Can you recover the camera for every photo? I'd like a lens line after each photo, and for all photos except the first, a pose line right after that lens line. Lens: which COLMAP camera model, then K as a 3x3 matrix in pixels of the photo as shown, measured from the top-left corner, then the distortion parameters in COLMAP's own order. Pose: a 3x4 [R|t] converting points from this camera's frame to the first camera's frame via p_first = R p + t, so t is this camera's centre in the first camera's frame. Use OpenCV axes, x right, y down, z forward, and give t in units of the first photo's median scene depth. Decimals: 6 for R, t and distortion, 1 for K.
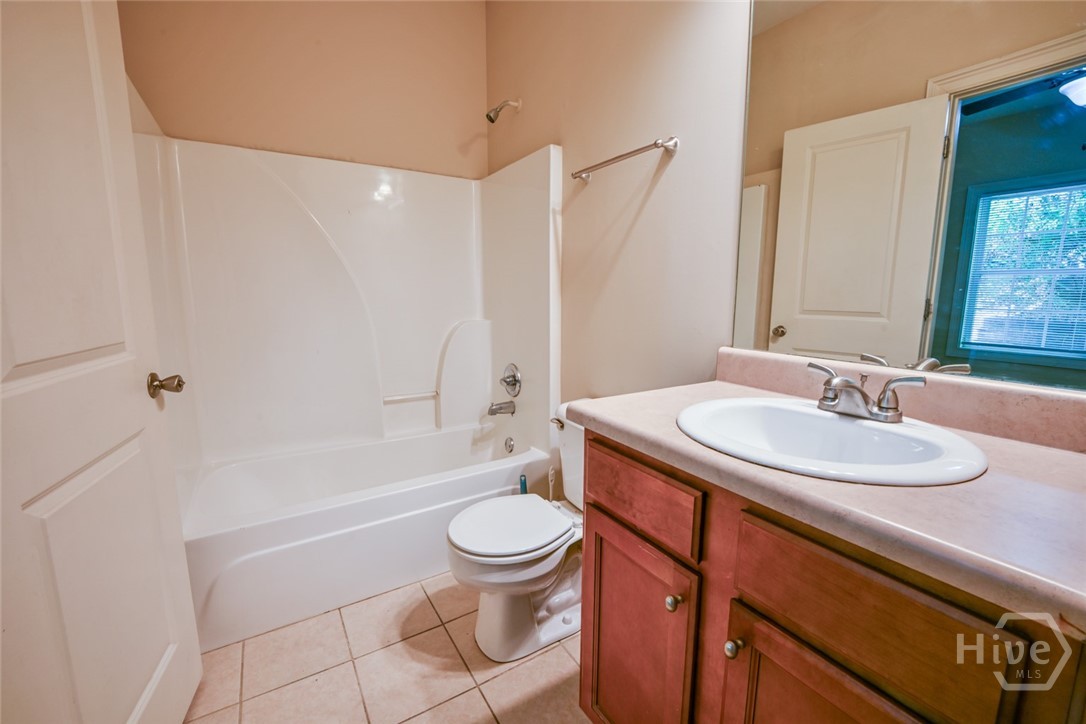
lens RADIAL K [[442.9, 0, 543.0], [0, 442.9, 362.0], [0, 0, 1]] dist [0.002324, 0.000252]
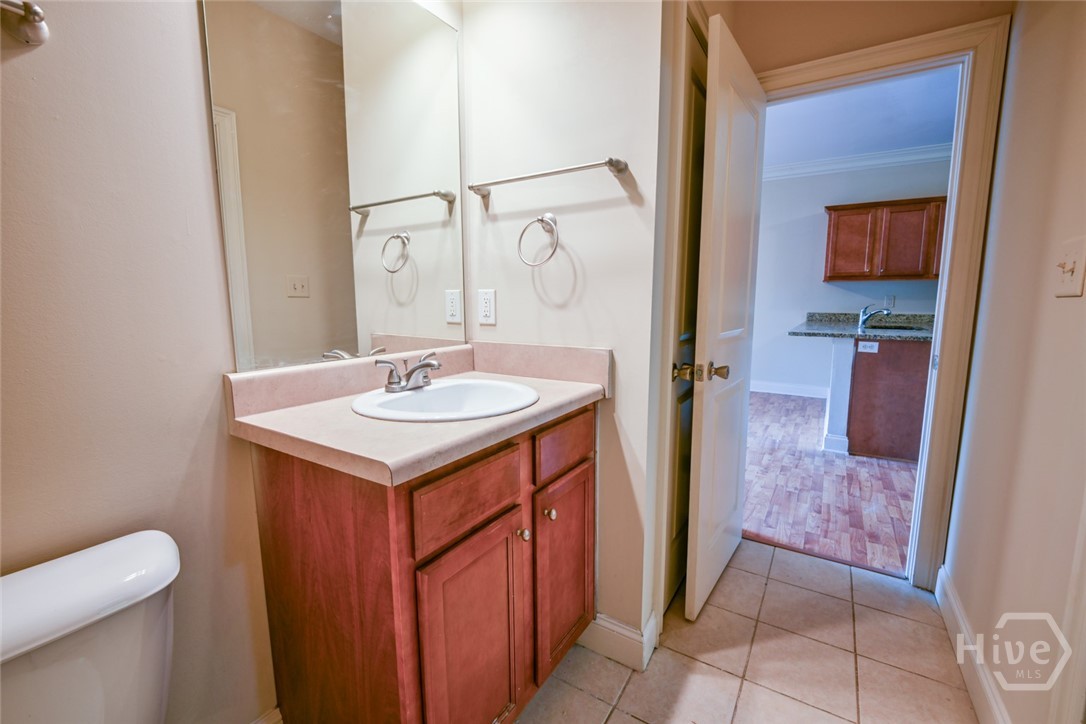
lens RADIAL K [[475.1, 0, 543.0], [0, 475.1, 362.0], [0, 0, 1]] dist [-0.002246, -0.000301]
pose [[-0.452990, -0.121389, 0.883213, -0.839936], [0.140659, 0.968547, 0.205259, -0.220357], [-0.880349, 0.217212, -0.421668, 1.295004]]
